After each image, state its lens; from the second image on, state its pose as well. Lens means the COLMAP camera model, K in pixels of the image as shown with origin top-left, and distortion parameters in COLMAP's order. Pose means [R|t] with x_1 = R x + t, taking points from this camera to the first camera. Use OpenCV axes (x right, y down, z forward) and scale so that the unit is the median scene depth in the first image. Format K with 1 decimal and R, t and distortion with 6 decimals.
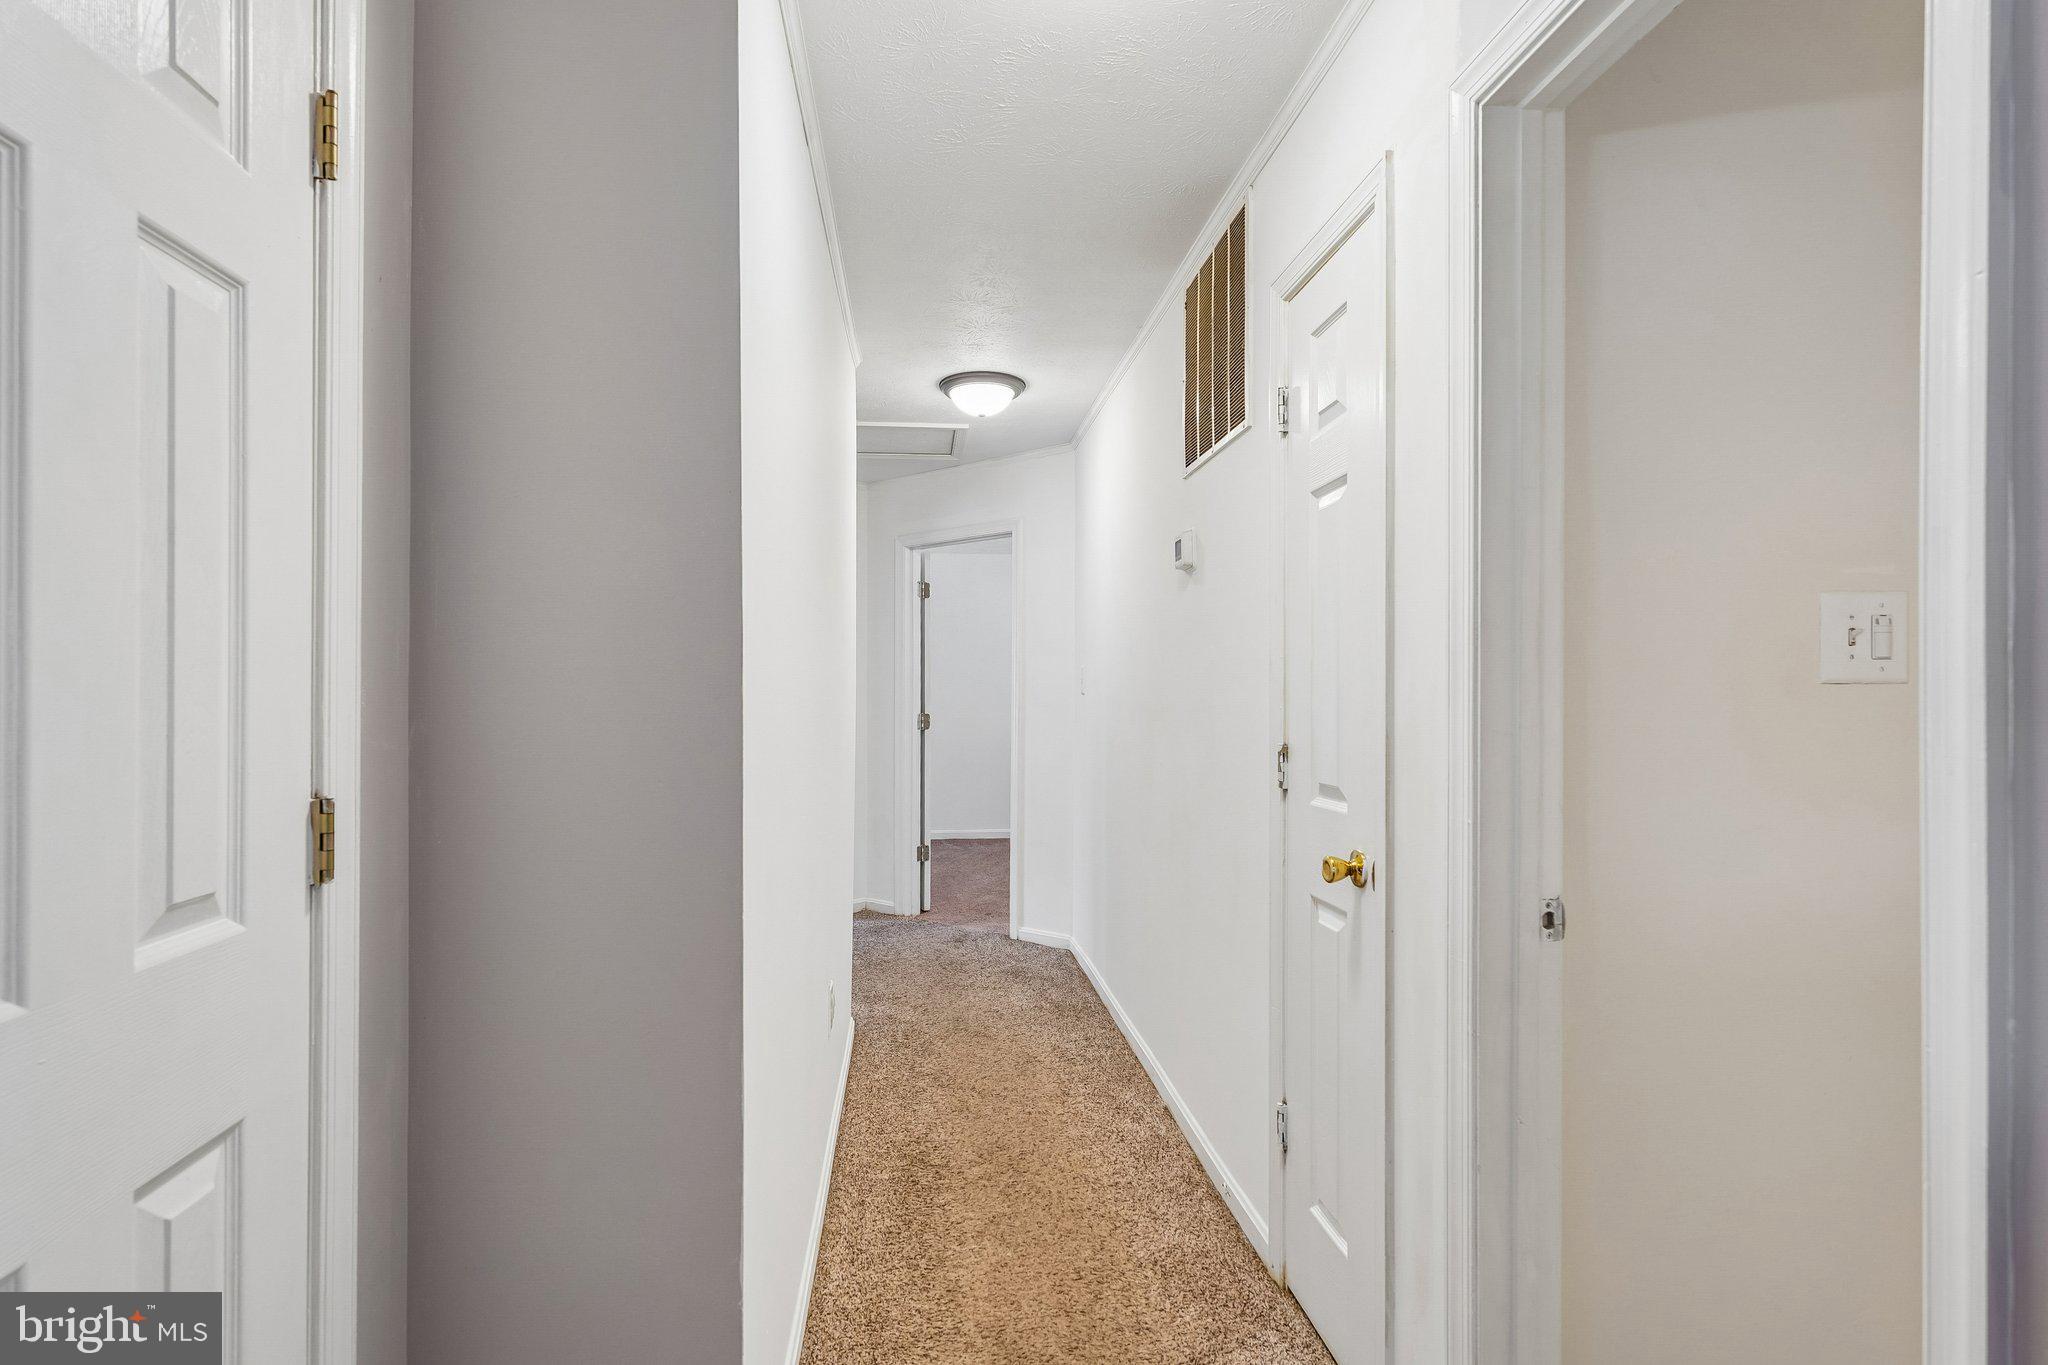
lens RADIAL K [[1003.0, 0, 1024.0], [0, 1003.0, 682.5], [0, 0, 1]] dist [-0.000177, -0.000663]
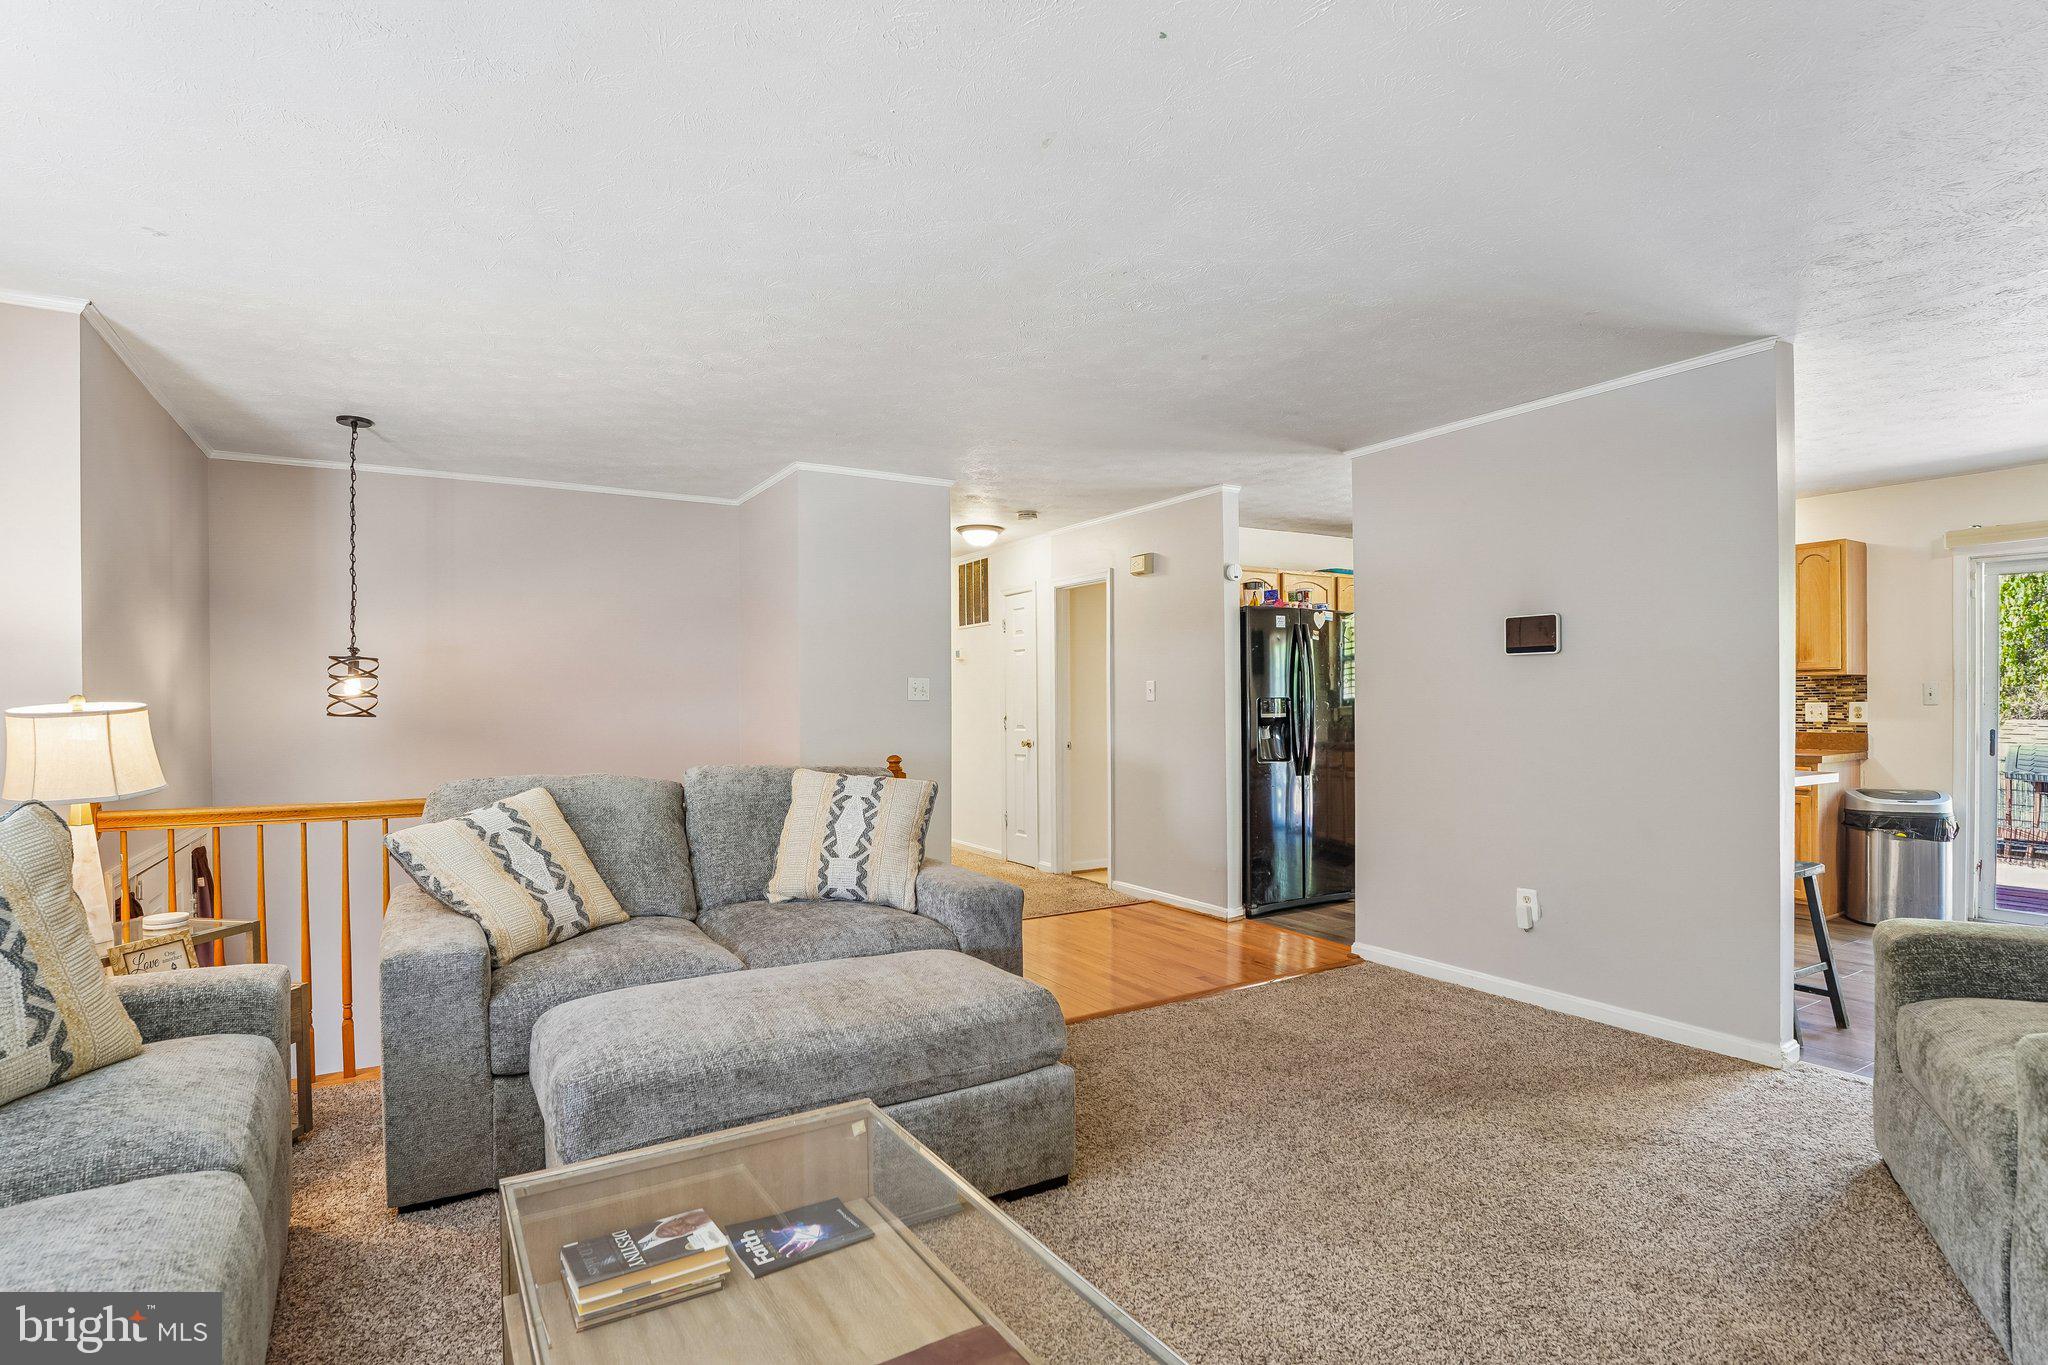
lens RADIAL K [[1029.7, 0, 1031.2], [0, 1029.7, 721.5], [0, 0, 1]] dist [0.000869, -0.000489]
pose [[0.909650, -0.012609, 0.415183, -1.498713], [0.005111, 0.999803, 0.019167, 0.006364], [-0.415343, -0.015313, 0.909536, -3.030249]]
